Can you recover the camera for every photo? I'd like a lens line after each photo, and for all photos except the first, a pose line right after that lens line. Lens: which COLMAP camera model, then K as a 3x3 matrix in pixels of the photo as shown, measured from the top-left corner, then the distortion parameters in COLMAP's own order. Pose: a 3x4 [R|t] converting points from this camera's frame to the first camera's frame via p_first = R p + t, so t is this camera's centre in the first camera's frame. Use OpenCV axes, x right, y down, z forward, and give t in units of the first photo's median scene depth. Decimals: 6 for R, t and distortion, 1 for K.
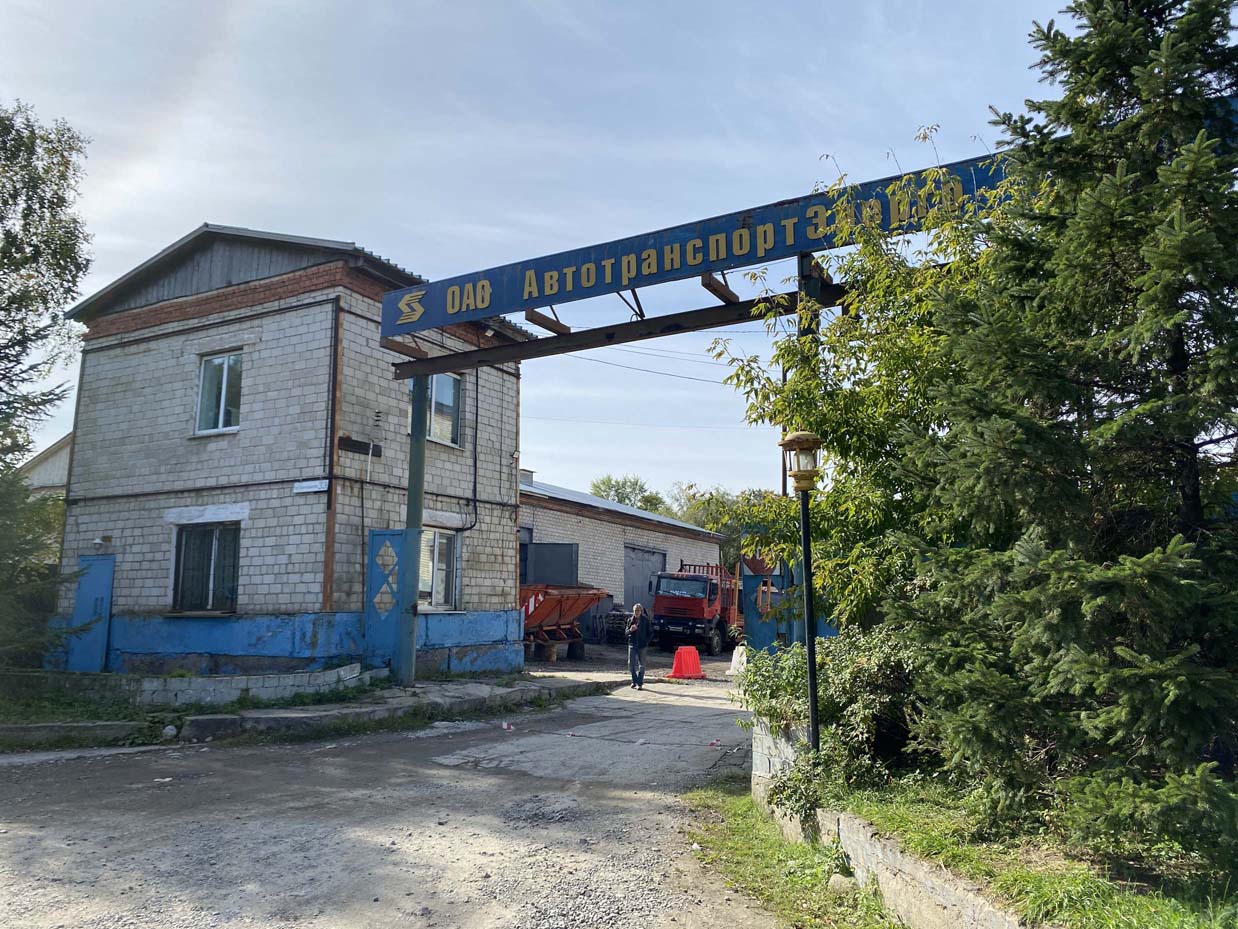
lens RADIAL K [[954.5, 0, 620.4], [0, 954.5, 463.8], [0, 0, 1]] dist [0.022730, -0.013548]
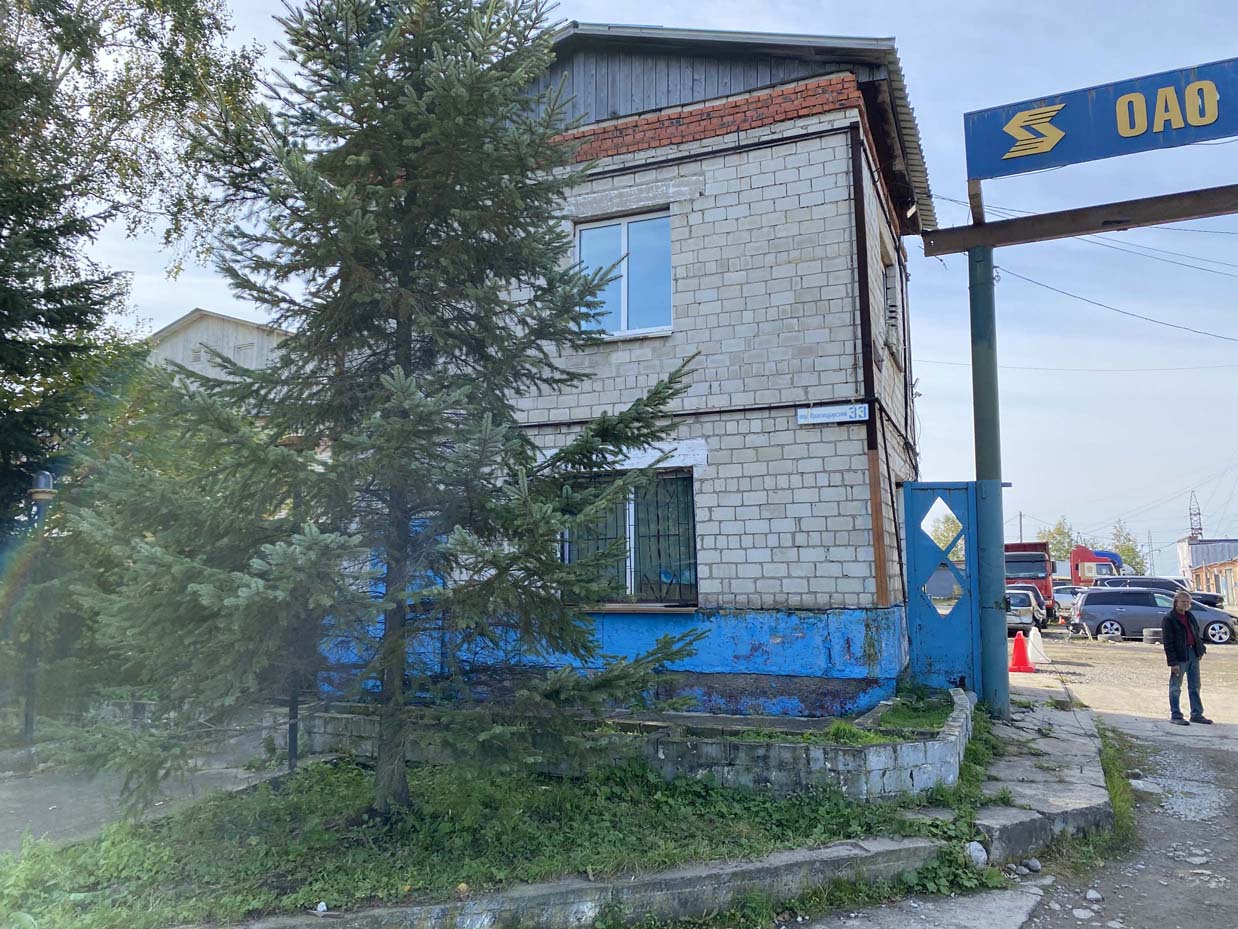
lens RADIAL K [[954.5, 0, 620.2], [0, 954.5, 459.4], [0, 0, 1]] dist [0.022730, -0.013548]
pose [[0.995517, 0.001810, 0.094563, -0.525477], [-0.005876, 0.999069, 0.042743, 0.027212], [-0.094397, -0.043107, 0.994601, 0.362977]]
